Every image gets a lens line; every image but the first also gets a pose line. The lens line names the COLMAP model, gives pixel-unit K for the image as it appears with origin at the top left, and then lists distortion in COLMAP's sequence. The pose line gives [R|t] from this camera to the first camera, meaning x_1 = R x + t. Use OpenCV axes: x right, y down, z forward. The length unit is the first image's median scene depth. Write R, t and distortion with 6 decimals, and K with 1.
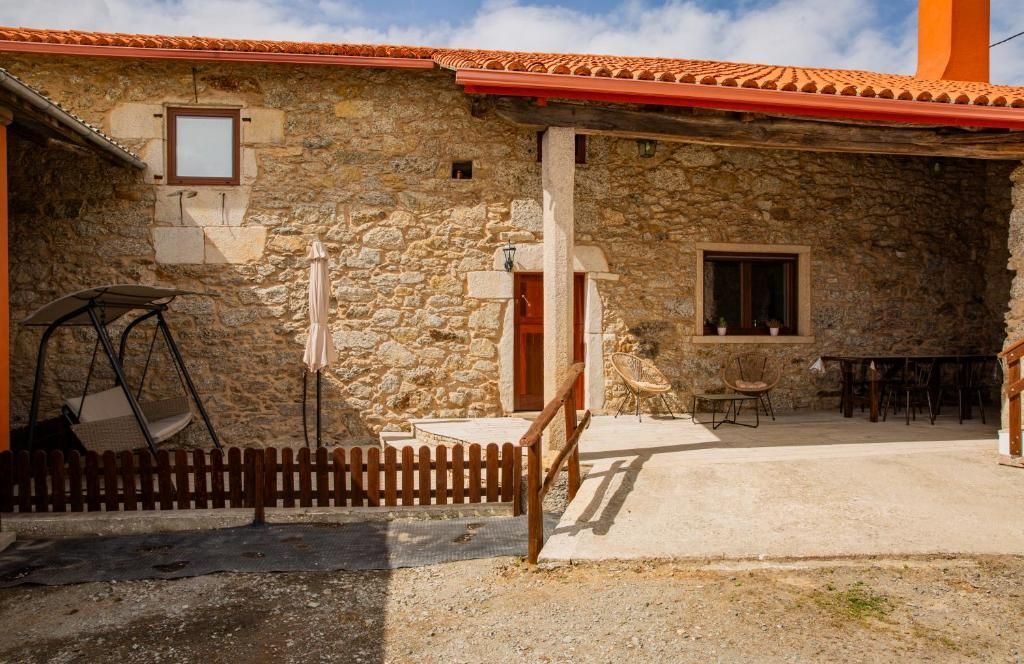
lens RADIAL K [[768.0, 0, 507.1], [0, 768.0, 334.3], [0, 0, 1]] dist [-0.073779, 0.067326]
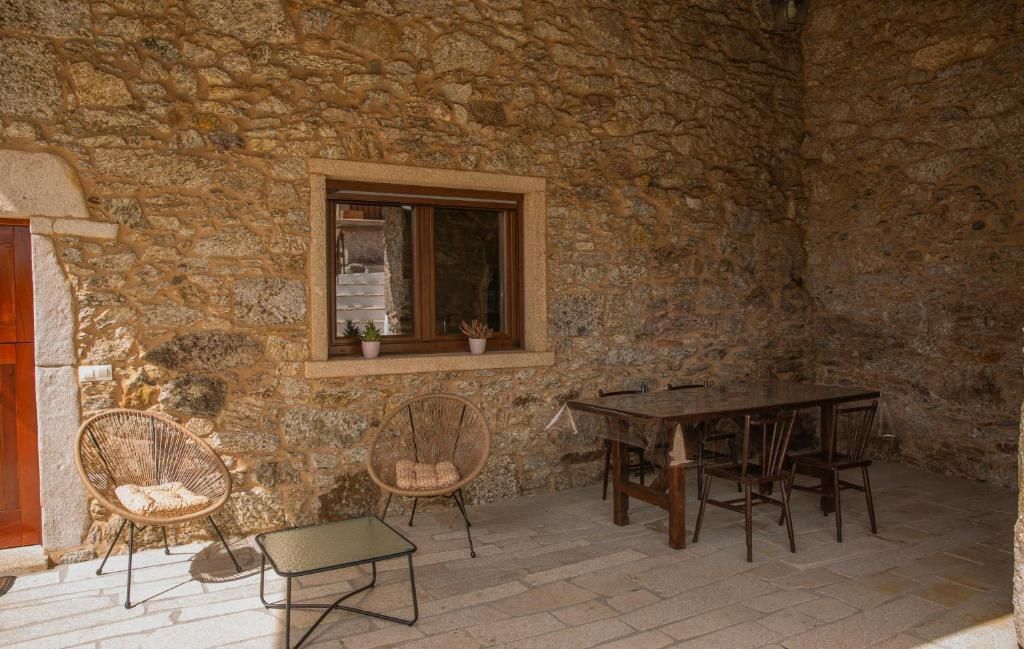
lens RADIAL K [[753.2, 0, 511.1], [0, 753.2, 325.4], [0, 0, 1]] dist [-0.055545, 0.008420]
pose [[0.946864, -0.019437, 0.321047, 0.211442], [0.013812, 0.999709, 0.019789, -0.026550], [-0.321338, -0.014303, 0.946857, 0.521947]]
